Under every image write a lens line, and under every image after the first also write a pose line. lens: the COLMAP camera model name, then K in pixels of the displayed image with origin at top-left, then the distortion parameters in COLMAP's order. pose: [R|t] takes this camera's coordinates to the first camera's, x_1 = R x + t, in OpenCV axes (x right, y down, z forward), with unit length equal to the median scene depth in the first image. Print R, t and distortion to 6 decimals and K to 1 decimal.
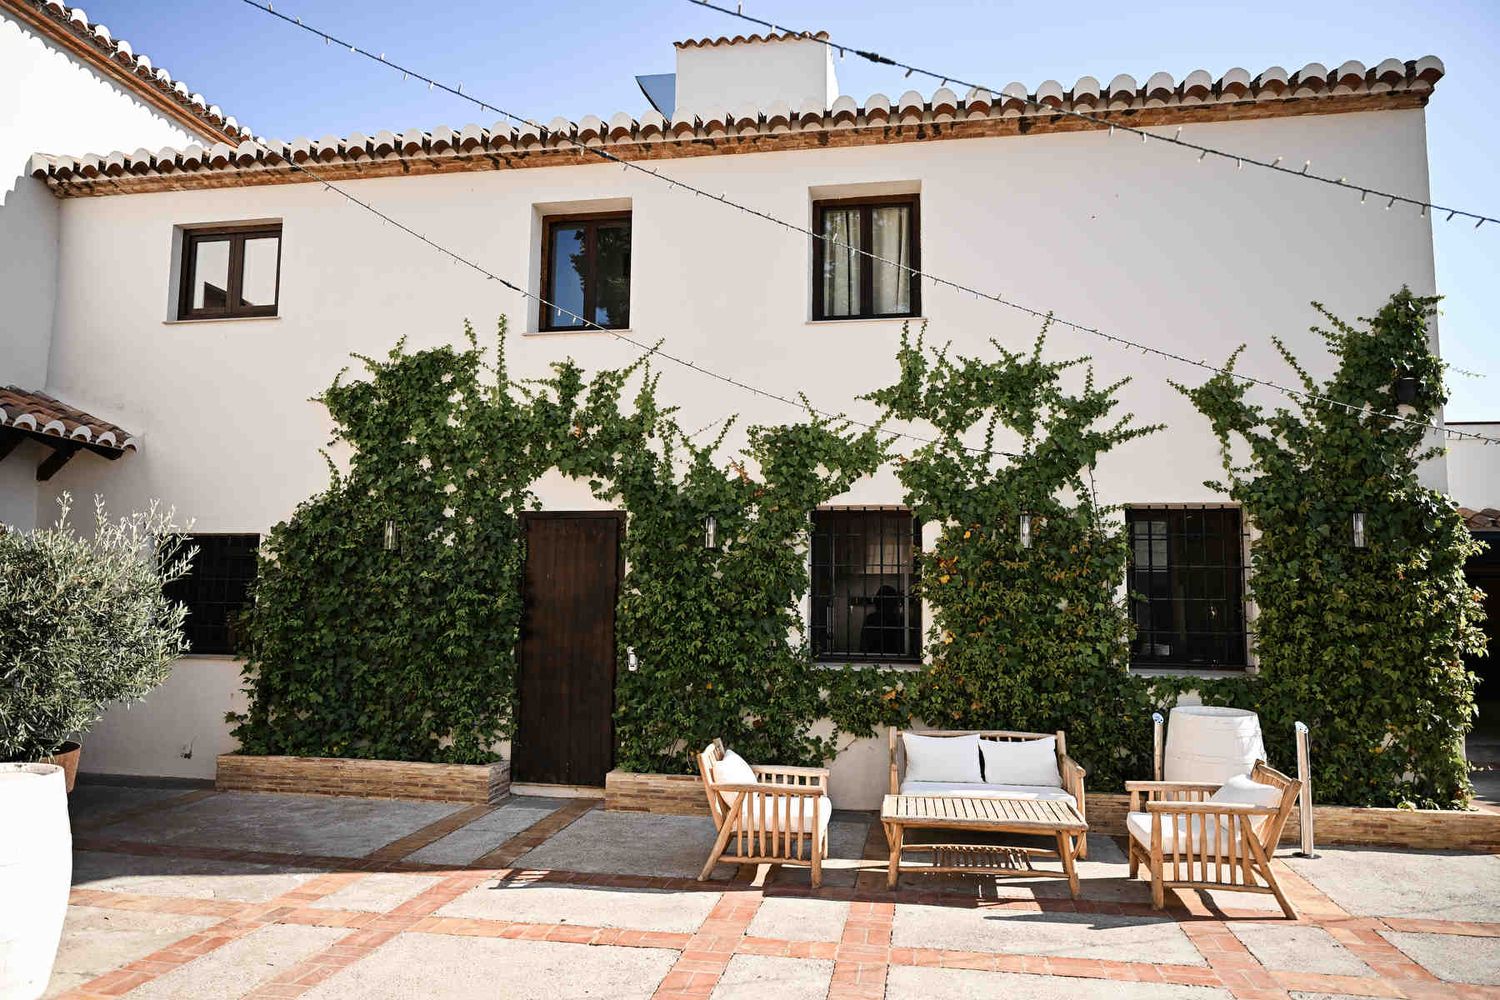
lens RADIAL K [[1119.7, 0, 750.0], [0, 1119.7, 500.0], [0, 0, 1]] dist [-0.020659, 0.002353]
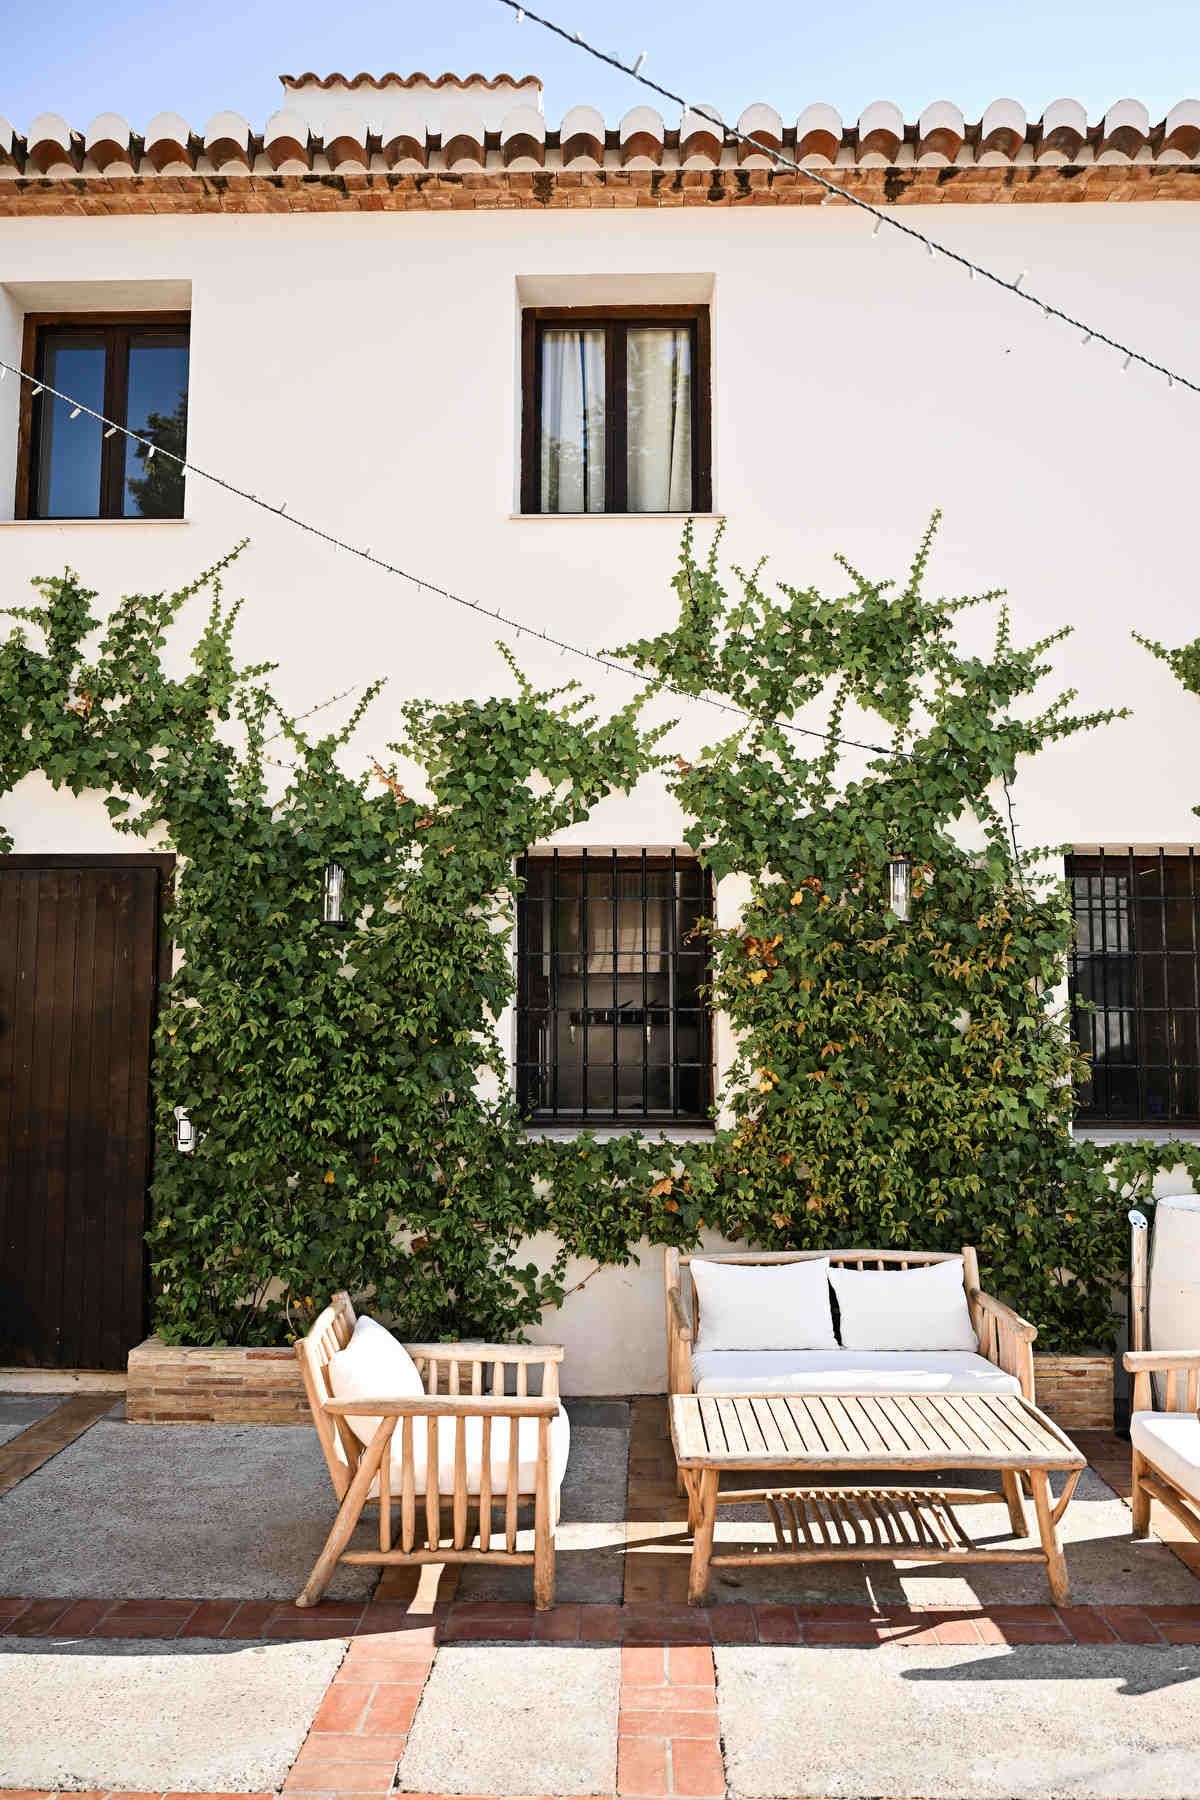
lens RADIAL K [[1343.6, 0, 600.0], [0, 1343.6, 900.0], [0, 0, 1]] dist [-0.020659, 0.002353]
pose [[0.989583, 0.003400, 0.143920, -0.001105], [-0.003347, 0.999994, -0.000612, 0.032588], [-0.143922, 0.000124, 0.989589, 0.342771]]
